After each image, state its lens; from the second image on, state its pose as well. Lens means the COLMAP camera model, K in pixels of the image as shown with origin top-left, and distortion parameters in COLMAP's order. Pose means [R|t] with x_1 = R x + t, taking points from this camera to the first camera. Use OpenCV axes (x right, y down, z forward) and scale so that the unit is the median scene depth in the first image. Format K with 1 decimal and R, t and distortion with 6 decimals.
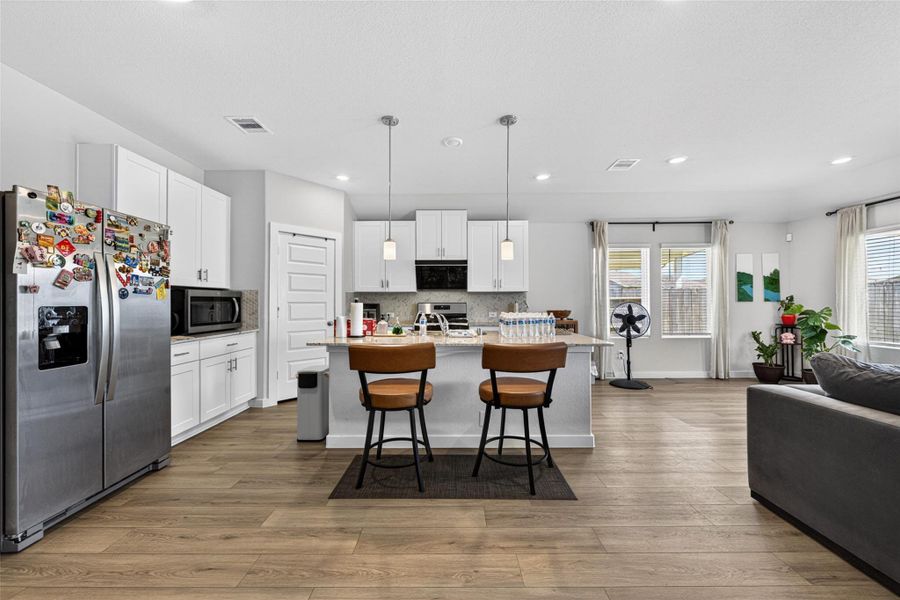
lens RADIAL K [[338.8, 0, 451.7], [0, 338.8, 300.9], [0, 0, 1]] dist [-0.002232, 0.000071]
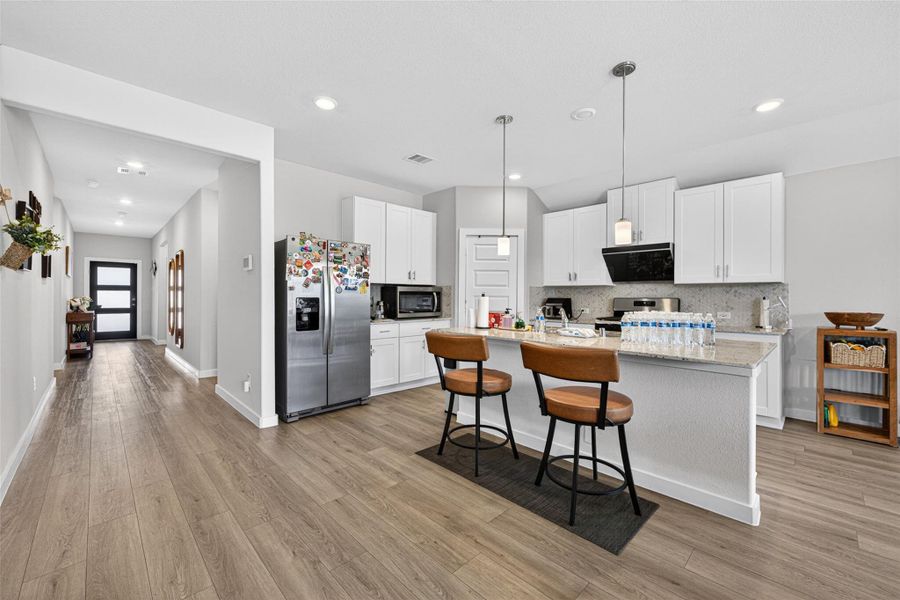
lens RADIAL K [[364.8, 0, 449.9], [0, 364.8, 297.5], [0, 0, 1]] dist [-0.000837, 0.000105]
pose [[0.699282, 0.007811, -0.714804, 0.337347], [-0.003201, 0.999964, 0.007796, -0.000725], [0.714839, -0.003163, 0.699282, 0.074925]]
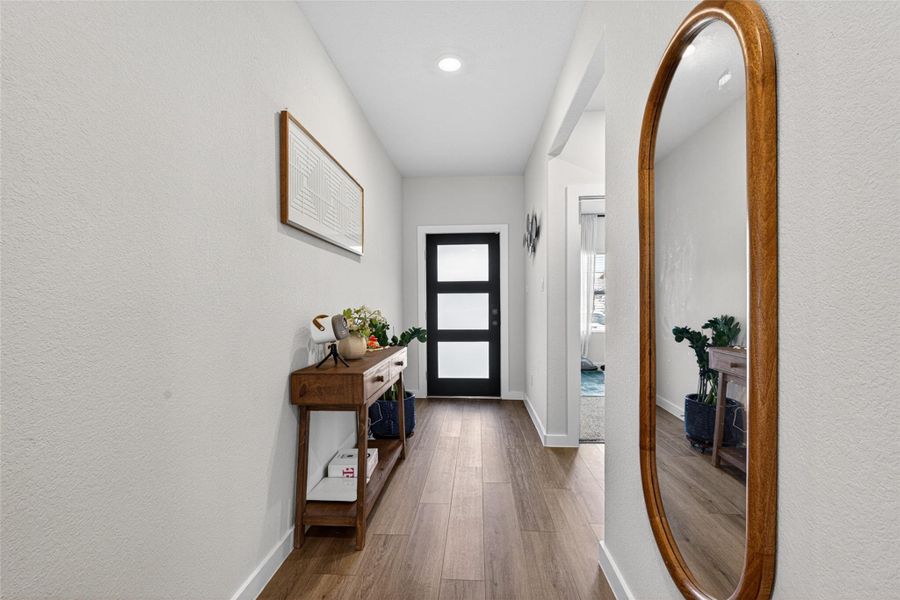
lens RADIAL K [[338.8, 0, 451.7], [0, 338.8, 300.9], [0, 0, 1]] dist [-0.002232, 0.000071]
pose [[-0.082845, -0.006478, -0.996541, -1.728801], [0.007016, 0.999950, -0.007084, 0.009905], [0.996538, -0.007578, -0.082796, 0.216602]]
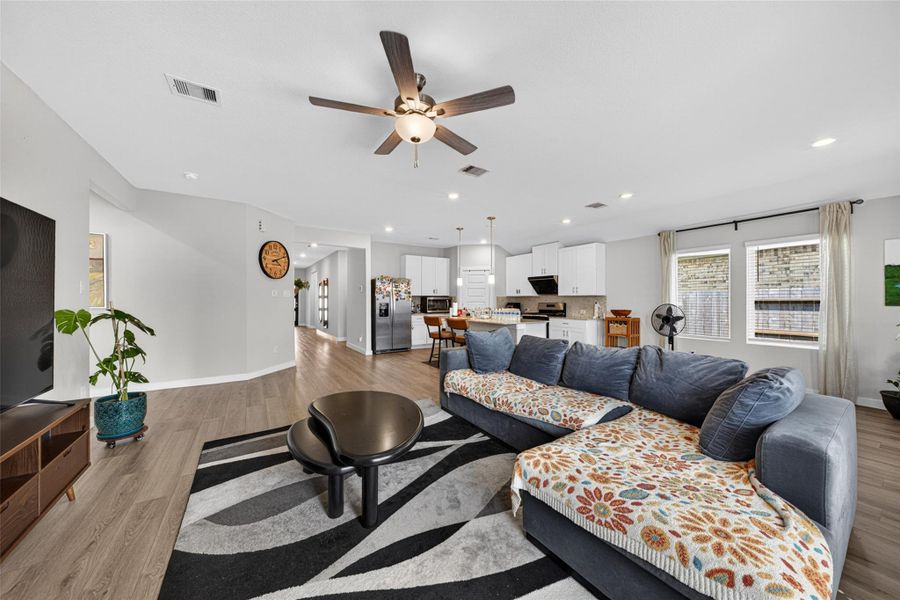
lens RADIAL K [[307.8, 0, 446.7], [0, 307.8, 300.5], [0, 0, 1]] dist [-0.000570, -0.000001]
pose [[0.537391, 0.005412, -0.843316, 1.125235], [-0.000585, 0.999982, 0.006044, -0.016584], [0.843333, -0.002755, 0.537385, -0.192093]]
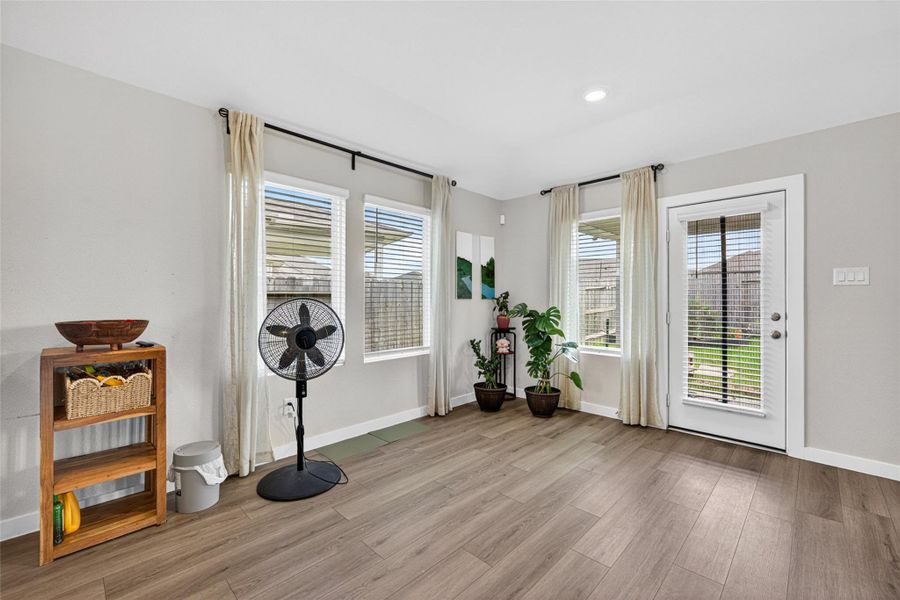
lens RADIAL K [[372.4, 0, 450.5], [0, 372.4, 297.9], [0, 0, 1]] dist [-0.000529, 0.000108]
pose [[0.697666, 0.009015, 0.716366, 0.350553], [-0.009368, 0.999950, -0.003460, 0.003349], [-0.716362, -0.004297, 0.697716, 0.588972]]
